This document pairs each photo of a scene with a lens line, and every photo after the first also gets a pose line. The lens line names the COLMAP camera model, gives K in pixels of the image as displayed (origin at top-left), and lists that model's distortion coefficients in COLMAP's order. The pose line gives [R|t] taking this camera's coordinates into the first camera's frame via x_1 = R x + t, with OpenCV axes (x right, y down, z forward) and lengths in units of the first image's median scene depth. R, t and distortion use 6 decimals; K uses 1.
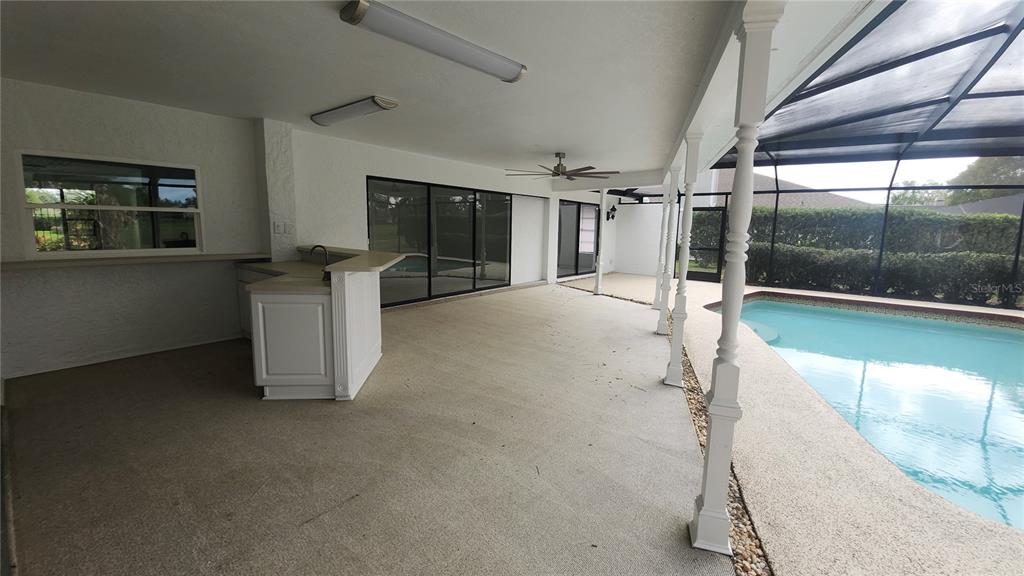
lens RADIAL K [[408.1, 0, 513.4], [0, 408.1, 279.0], [0, 0, 1]] dist [-0.012530, -0.004976]
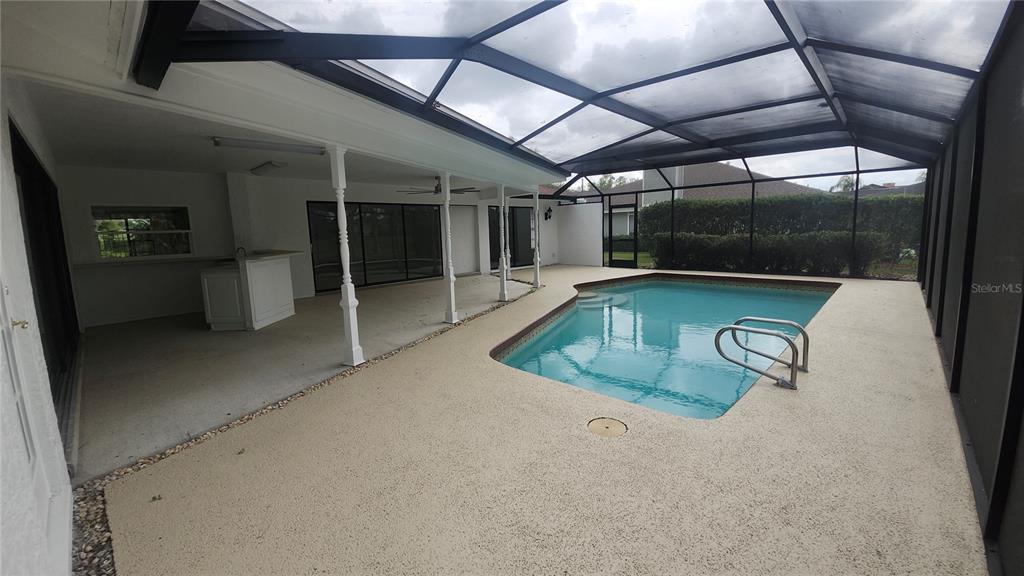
lens RADIAL K [[408.1, 0, 511.4], [0, 408.1, 285.1], [0, 0, 1]] dist [-0.012530, -0.004976]
pose [[0.993783, -0.037702, -0.104755, 0.279622], [0.038673, 0.999226, 0.007260, 0.035583], [0.104400, -0.011266, 0.994472, -0.207746]]
